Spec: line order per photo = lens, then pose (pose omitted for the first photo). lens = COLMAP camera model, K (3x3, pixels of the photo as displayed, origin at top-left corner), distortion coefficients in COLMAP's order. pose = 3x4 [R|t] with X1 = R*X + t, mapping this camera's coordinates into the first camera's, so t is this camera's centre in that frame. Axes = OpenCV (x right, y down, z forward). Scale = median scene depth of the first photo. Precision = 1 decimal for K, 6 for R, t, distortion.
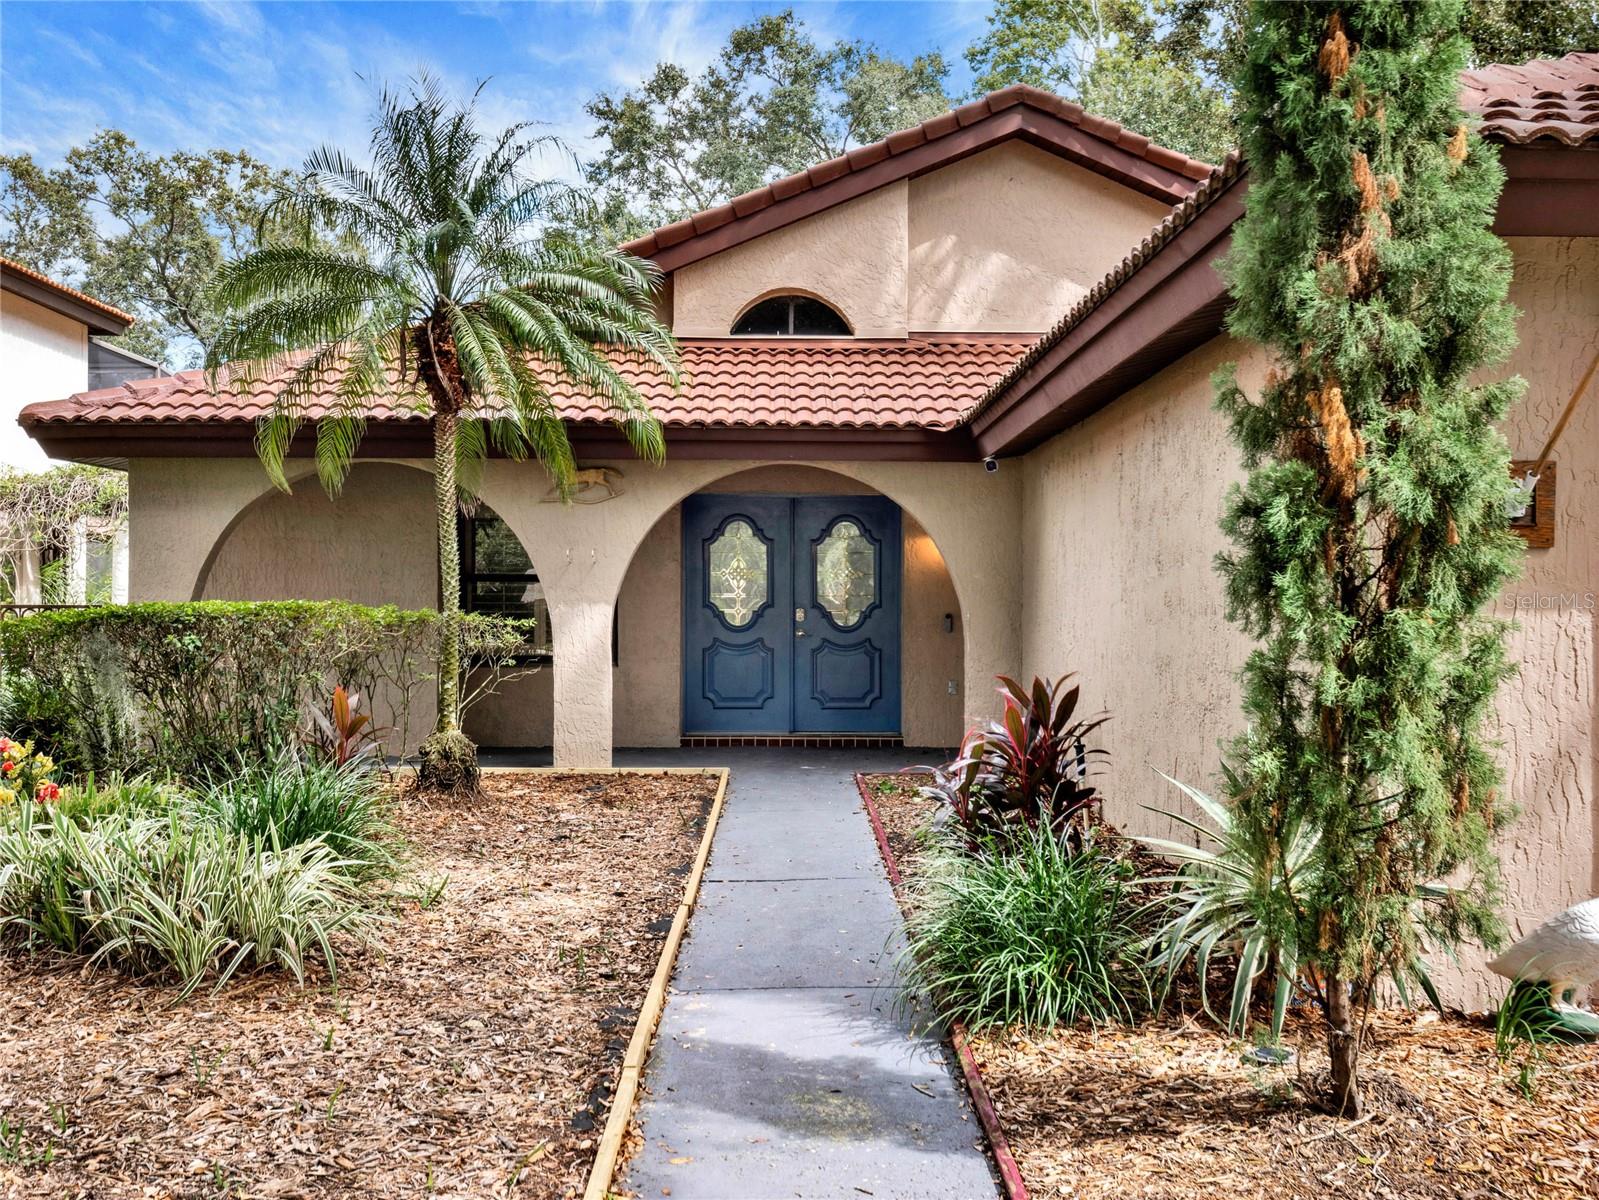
lens RADIAL K [[1663.4, 0, 797.9], [0, 1663.4, 613.2], [0, 0, 1]] dist [0.027083, 0.000000]
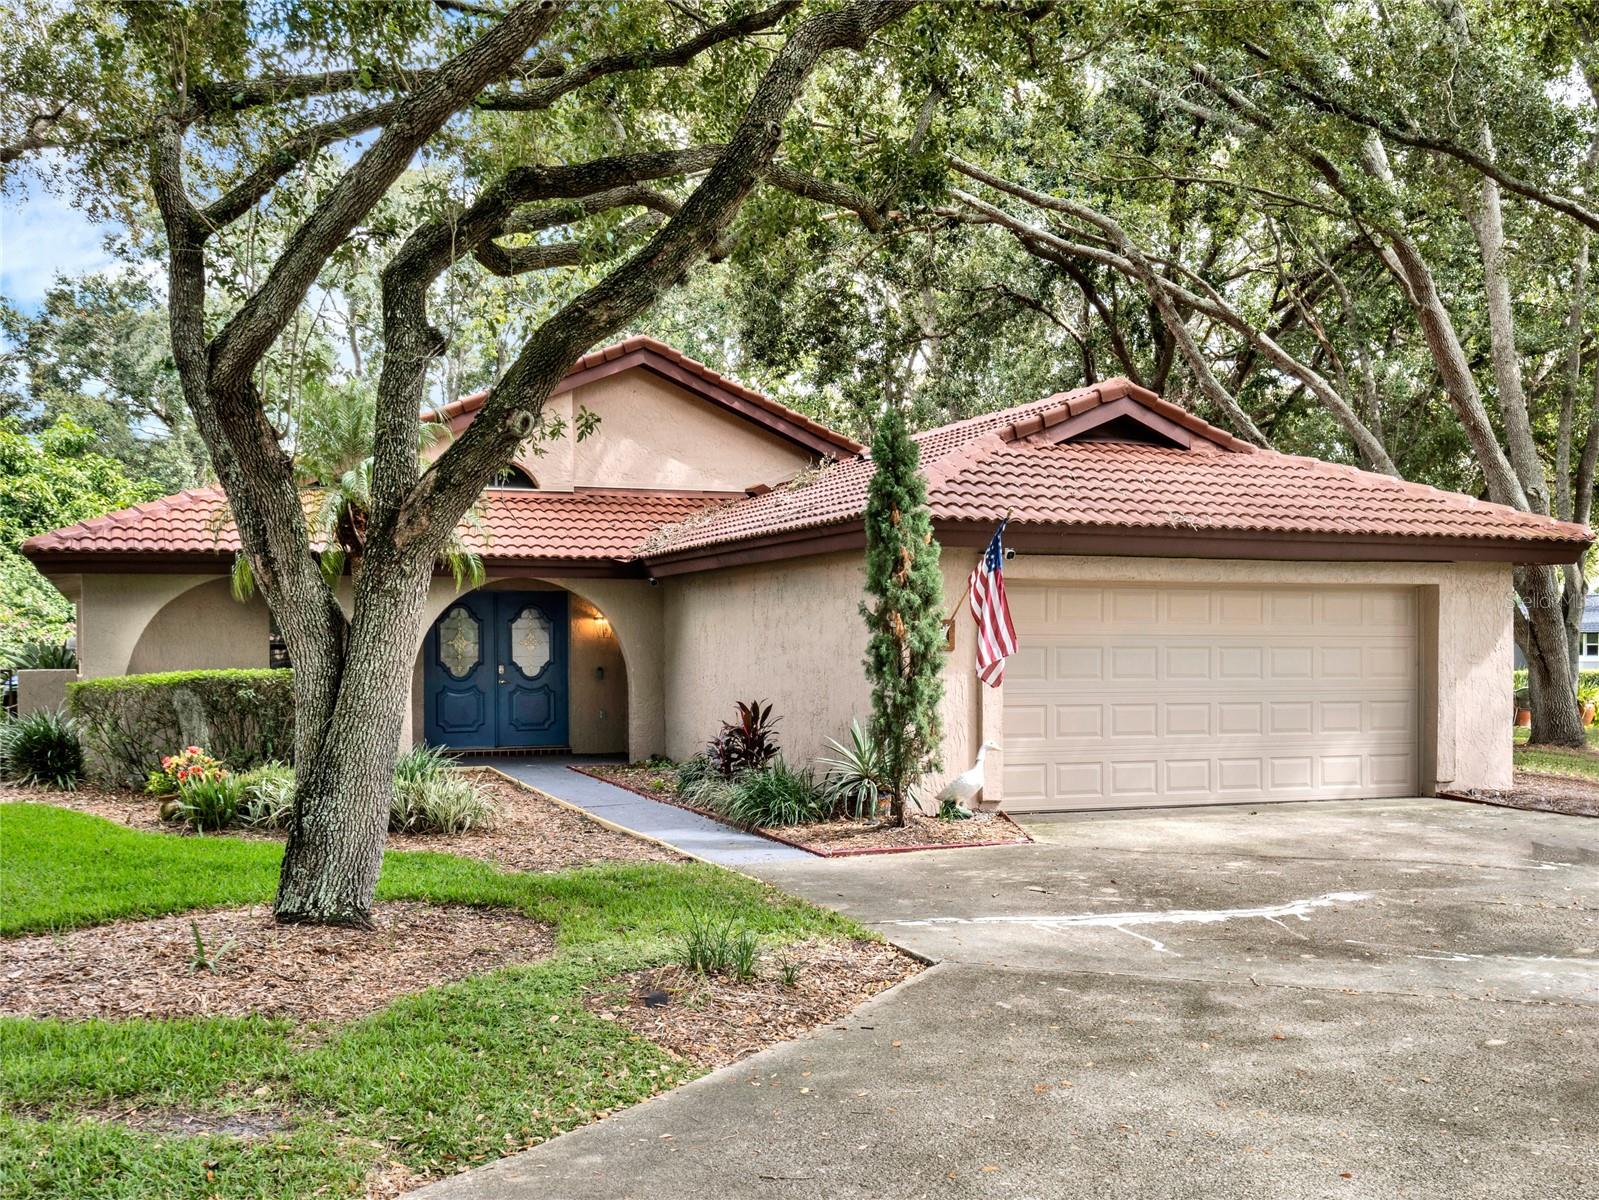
lens RADIAL K [[1663.4, 0, 799.0], [0, 1663.4, 599.6], [0, 0, 1]] dist [0.027083, 0.000000]
pose [[0.943991, -0.002813, 0.329959, -0.978326], [0.012904, 0.999513, -0.028398, -0.064054], [-0.329719, 0.031065, 0.943568, -2.122857]]
